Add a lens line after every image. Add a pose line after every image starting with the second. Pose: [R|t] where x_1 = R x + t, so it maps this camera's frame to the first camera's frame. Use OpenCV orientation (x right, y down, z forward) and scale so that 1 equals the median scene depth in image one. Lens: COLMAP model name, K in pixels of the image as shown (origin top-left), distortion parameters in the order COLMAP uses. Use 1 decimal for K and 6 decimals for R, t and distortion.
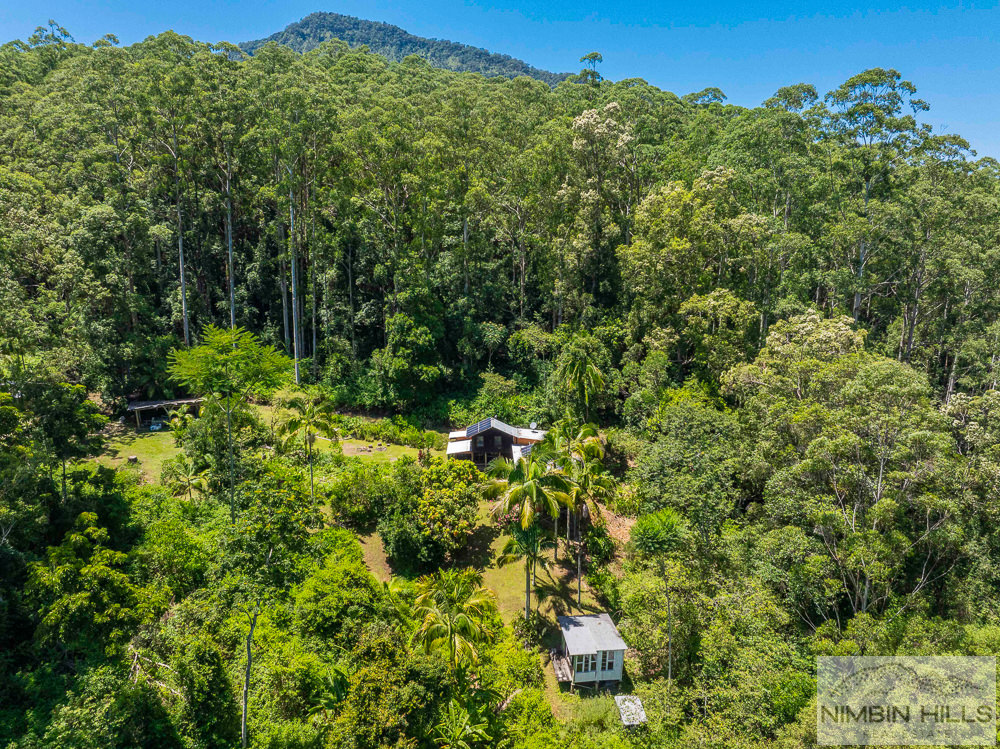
lens RADIAL K [[692.9, 0, 504.2], [0, 692.9, 374.4], [0, 0, 1]] dist [-0.002917, -0.000355]
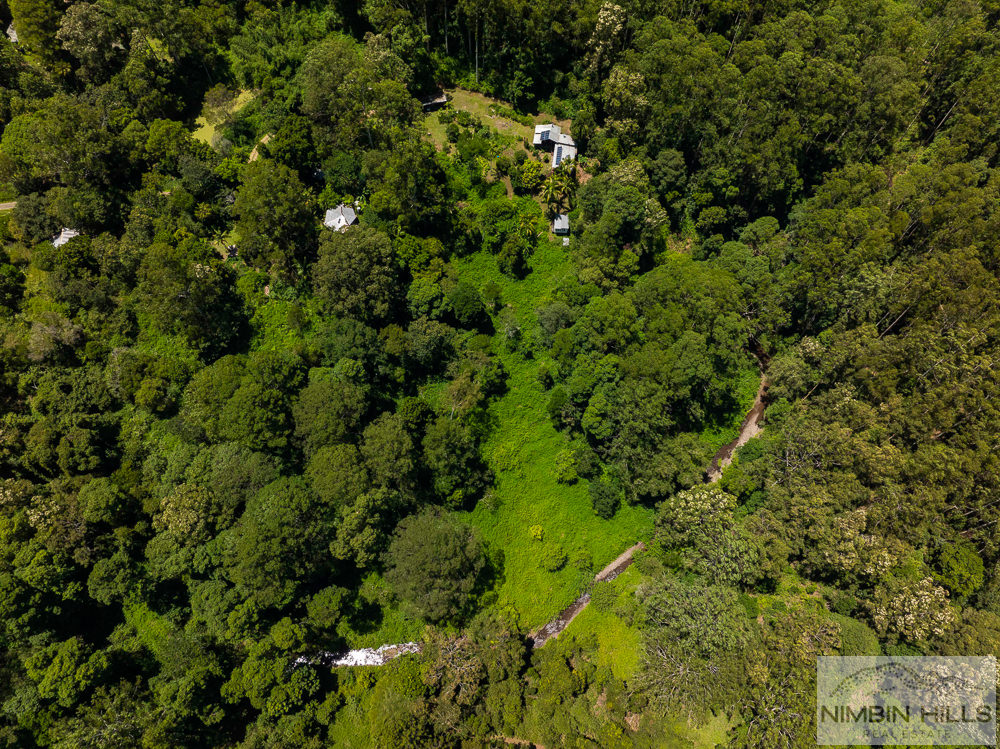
lens RADIAL K [[692.9, 0, 501.5], [0, 692.9, 371.5], [0, 0, 1]] dist [-0.002917, -0.000355]
pose [[0.984822, 0.152671, -0.082560, 0.216524], [-0.020149, 0.573022, 0.819292, -2.148326], [0.172391, -0.805194, 0.567401, -1.822206]]
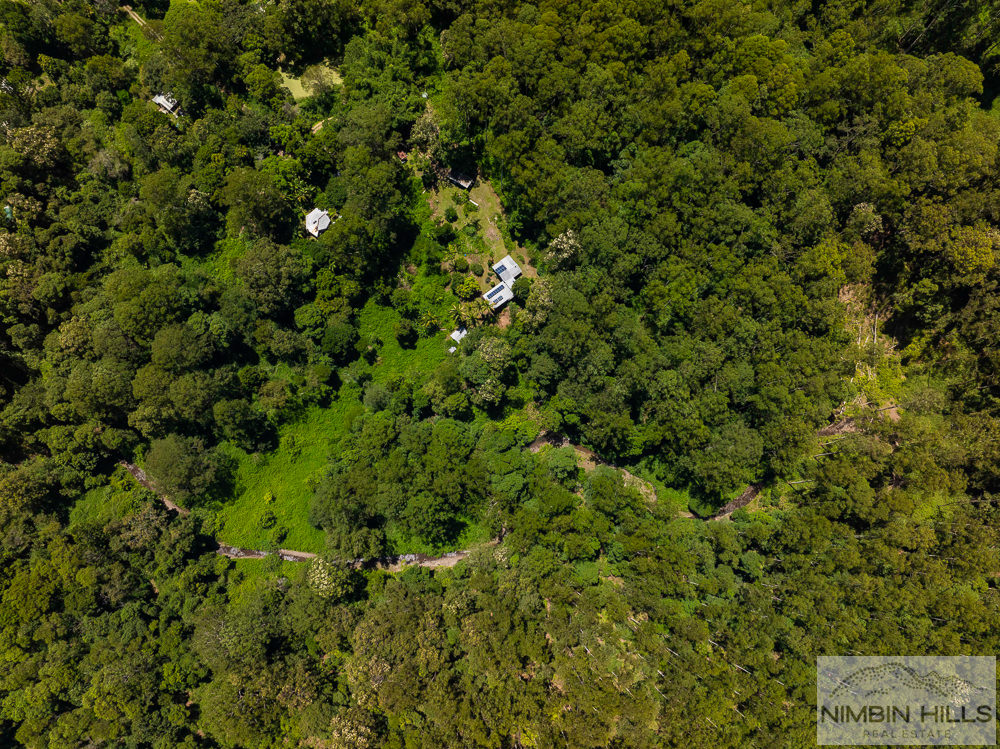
lens RADIAL K [[692.9, 0, 499.3], [0, 692.9, 374.4], [0, 0, 1]] dist [-0.002917, -0.000355]
pose [[0.576000, 0.797490, -0.179535, 1.236686], [-0.125484, 0.303287, 0.944601, -3.712200], [0.807761, -0.521561, 0.274766, -0.190855]]
